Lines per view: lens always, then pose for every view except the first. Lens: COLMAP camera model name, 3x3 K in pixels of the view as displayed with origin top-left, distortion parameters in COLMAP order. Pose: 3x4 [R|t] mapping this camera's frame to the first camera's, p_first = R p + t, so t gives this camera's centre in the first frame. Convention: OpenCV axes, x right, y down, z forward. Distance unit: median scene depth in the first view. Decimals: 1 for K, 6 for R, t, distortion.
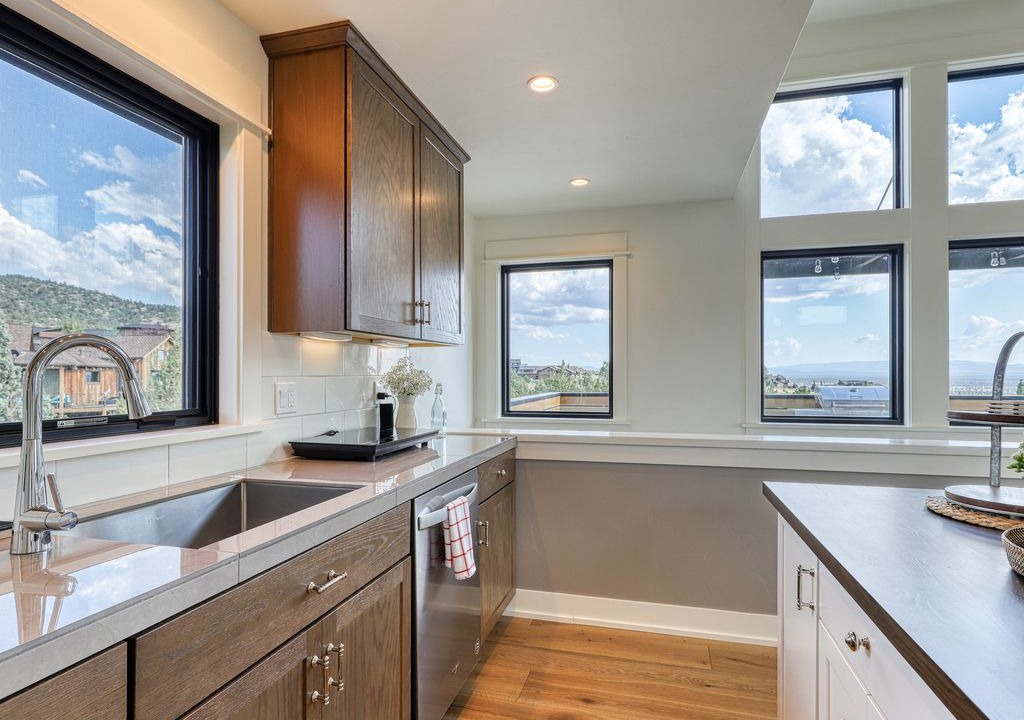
lens RADIAL K [[549.4, 0, 516.9], [0, 549.4, 371.5], [0, 0, 1]] dist [0.001595, 0.001408]
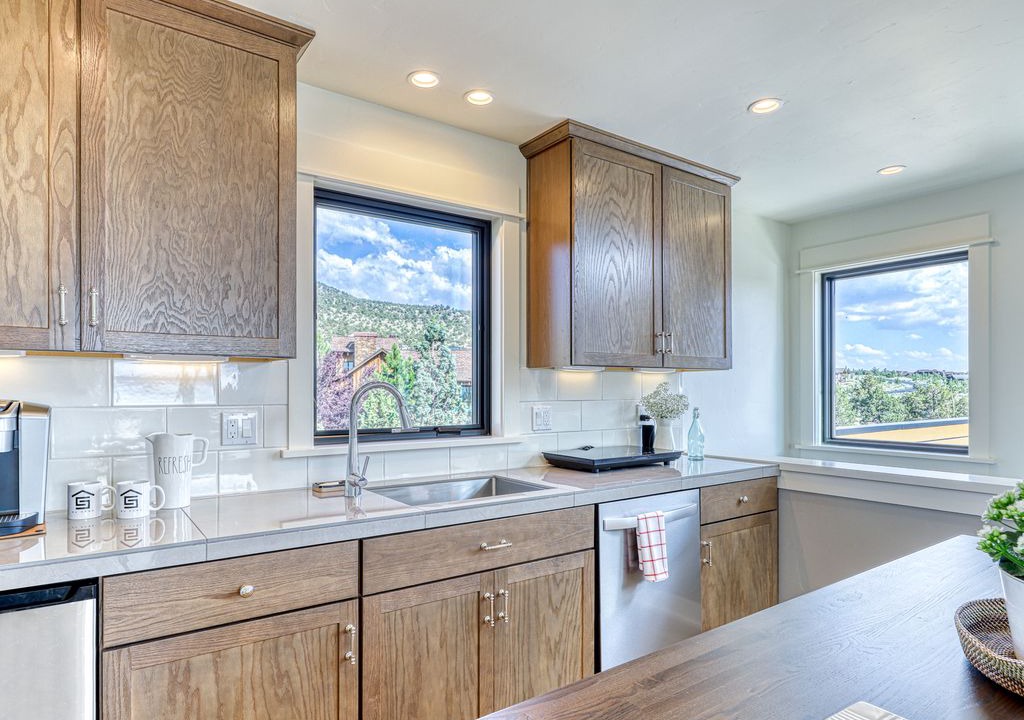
lens RADIAL K [[599.3, 0, 520.5], [0, 599.3, 392.8], [0, 0, 1]] dist [0.005669, -0.004721]
pose [[0.777369, 0.004519, -0.629029, 0.438133], [0.003089, 0.999935, 0.011002, -0.027879], [0.629037, -0.010496, 0.777304, -0.126253]]
